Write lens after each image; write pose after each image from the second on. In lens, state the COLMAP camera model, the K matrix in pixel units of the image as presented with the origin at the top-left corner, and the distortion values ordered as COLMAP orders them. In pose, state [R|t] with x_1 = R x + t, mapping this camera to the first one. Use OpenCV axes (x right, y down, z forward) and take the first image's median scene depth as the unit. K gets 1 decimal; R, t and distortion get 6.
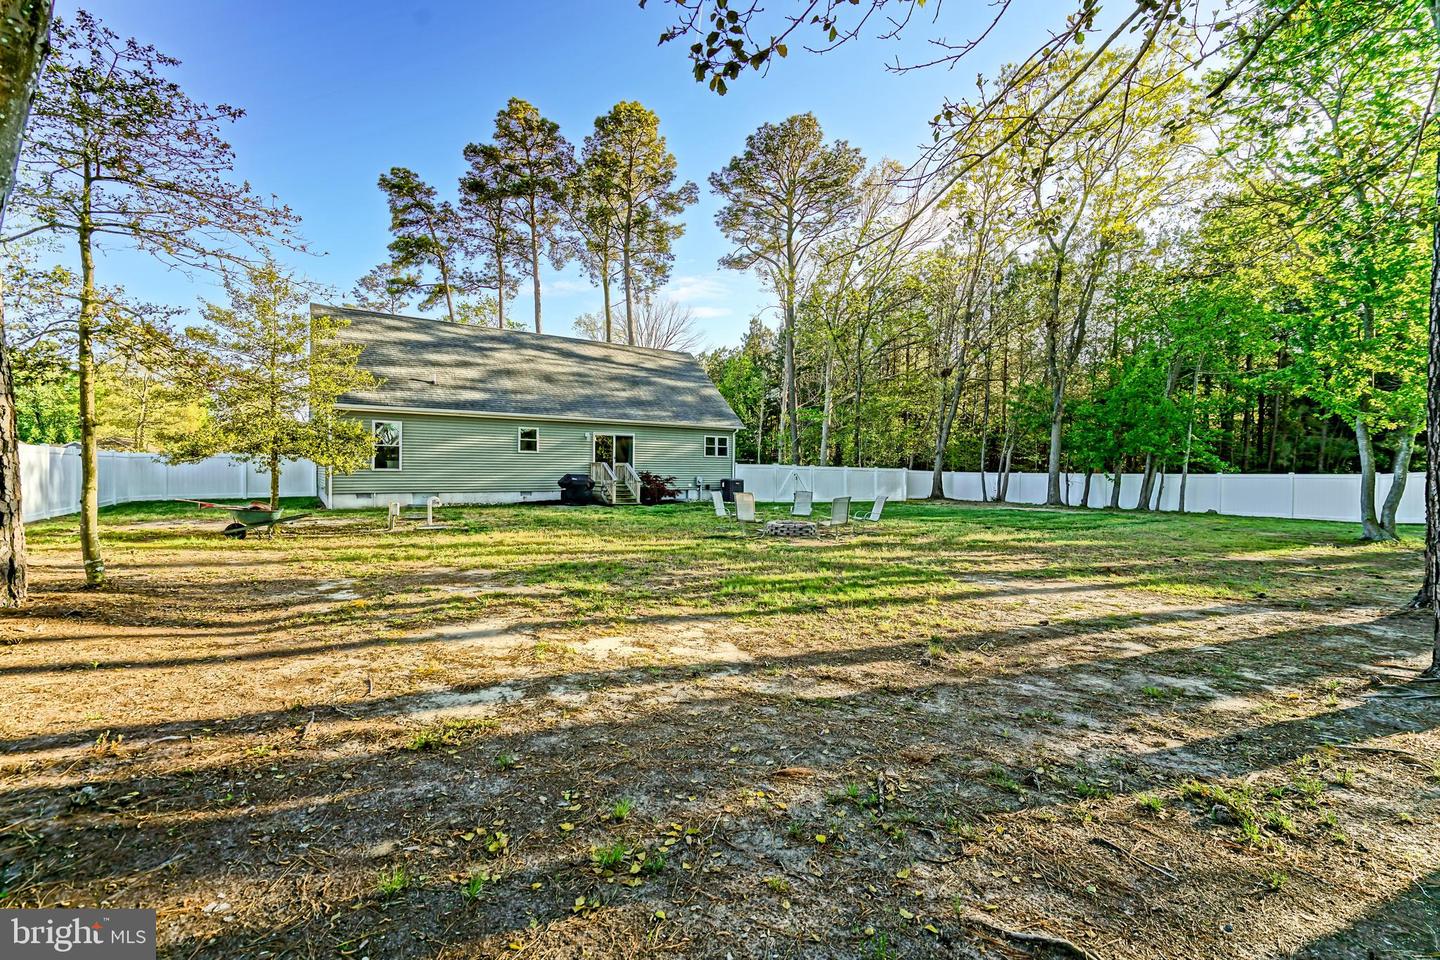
lens RADIAL K [[637.3, 0, 717.9], [0, 637.3, 480.8], [0, 0, 1]] dist [0.044304, -0.001687]
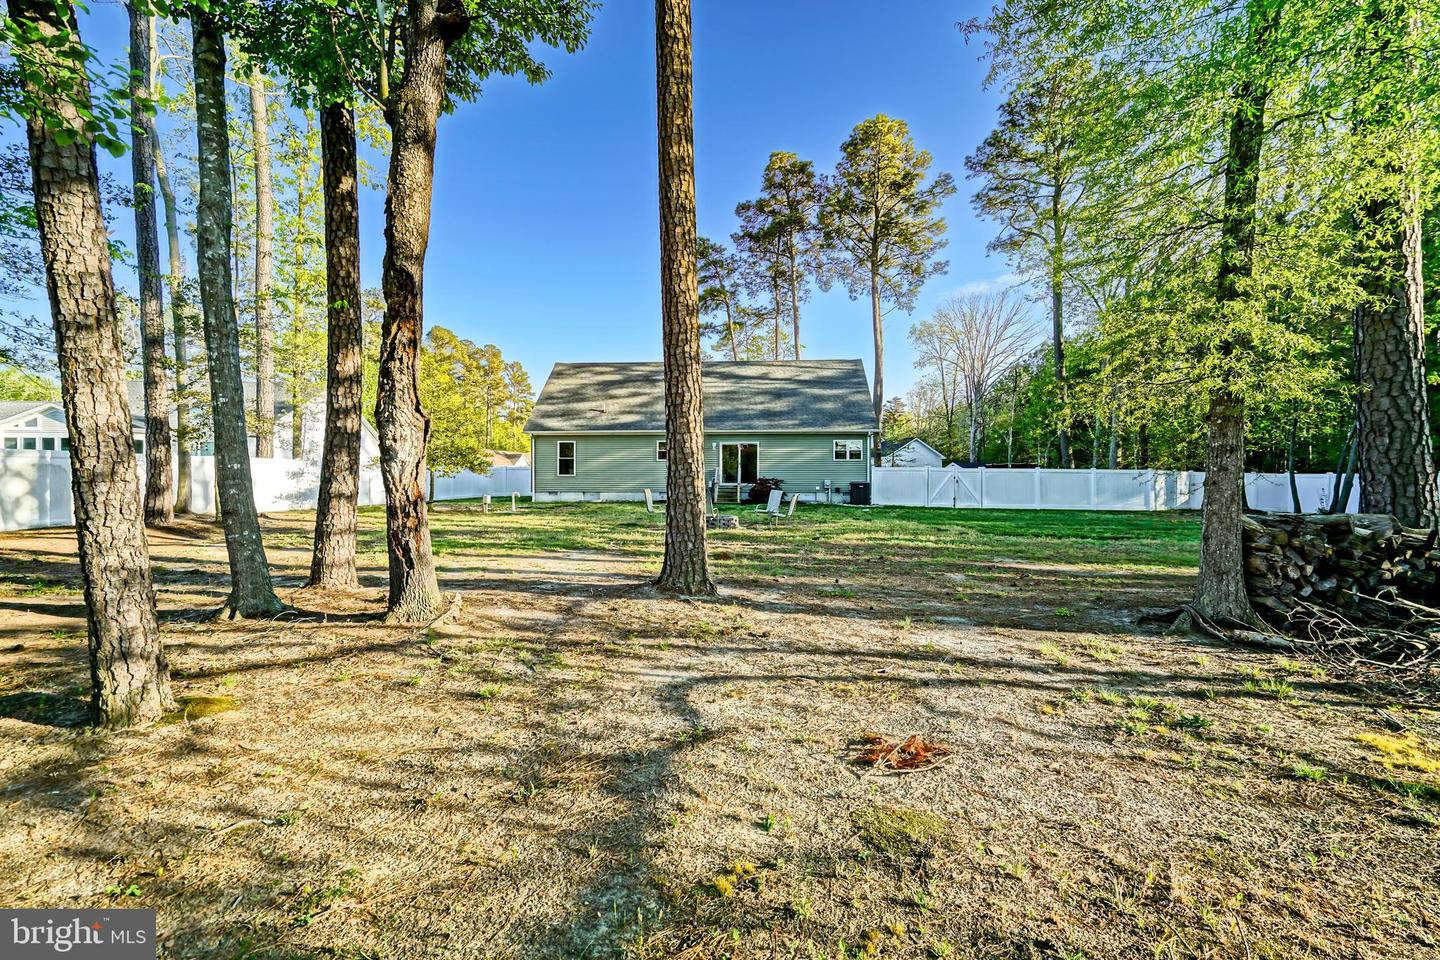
lens RADIAL K [[637.3, 0, 724.1], [0, 637.3, 482.5], [0, 0, 1]] dist [0.044304, -0.001687]
pose [[0.796228, -0.001164, -0.604996, 0.442761], [-0.003228, 0.999976, -0.006173, 0.004297], [0.604988, 0.006868, 0.796205, 0.059345]]
